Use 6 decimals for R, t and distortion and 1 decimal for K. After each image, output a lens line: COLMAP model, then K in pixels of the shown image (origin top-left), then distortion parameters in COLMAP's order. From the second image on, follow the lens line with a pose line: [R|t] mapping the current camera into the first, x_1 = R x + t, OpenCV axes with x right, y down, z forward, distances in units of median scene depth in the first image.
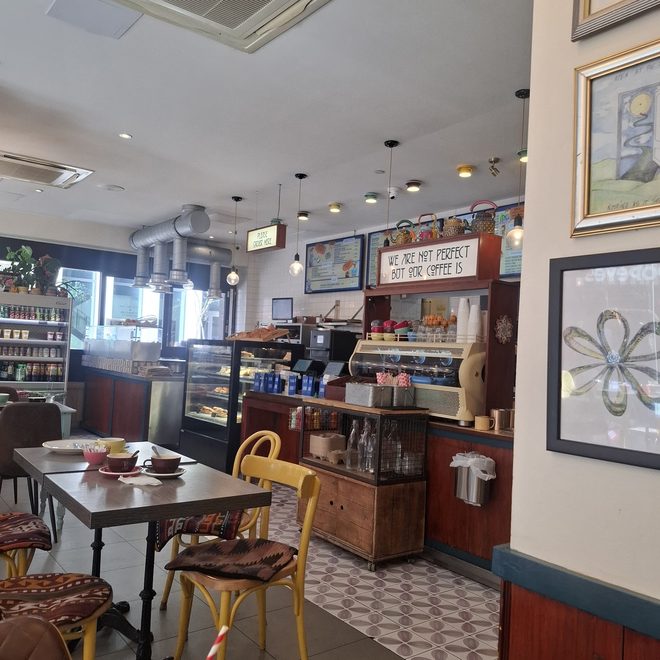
lens RADIAL K [[618.5, 0, 329.8], [0, 618.5, 329.2], [0, 0, 1]] dist [0.080741, 0.000000]
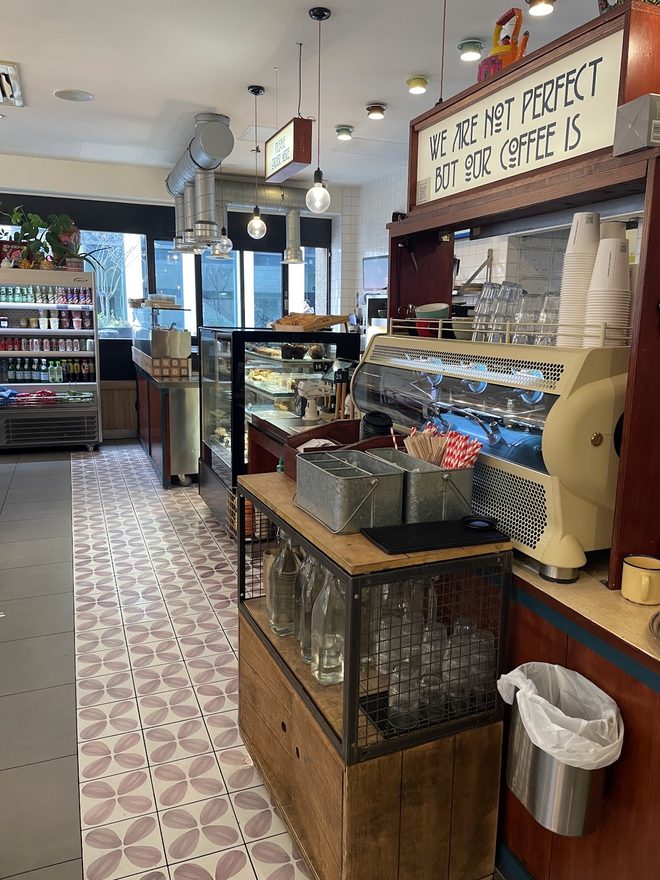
lens RADIAL K [[676.4, 0, 343.5], [0, 676.4, 424.6], [0, 0, 1]] dist [0.020120, -0.003609]
pose [[0.963512, 0.010167, -0.267471, 0.172893], [0.039462, 0.982963, 0.179518, -0.008278], [0.264739, -0.183523, 0.946696, 0.520885]]
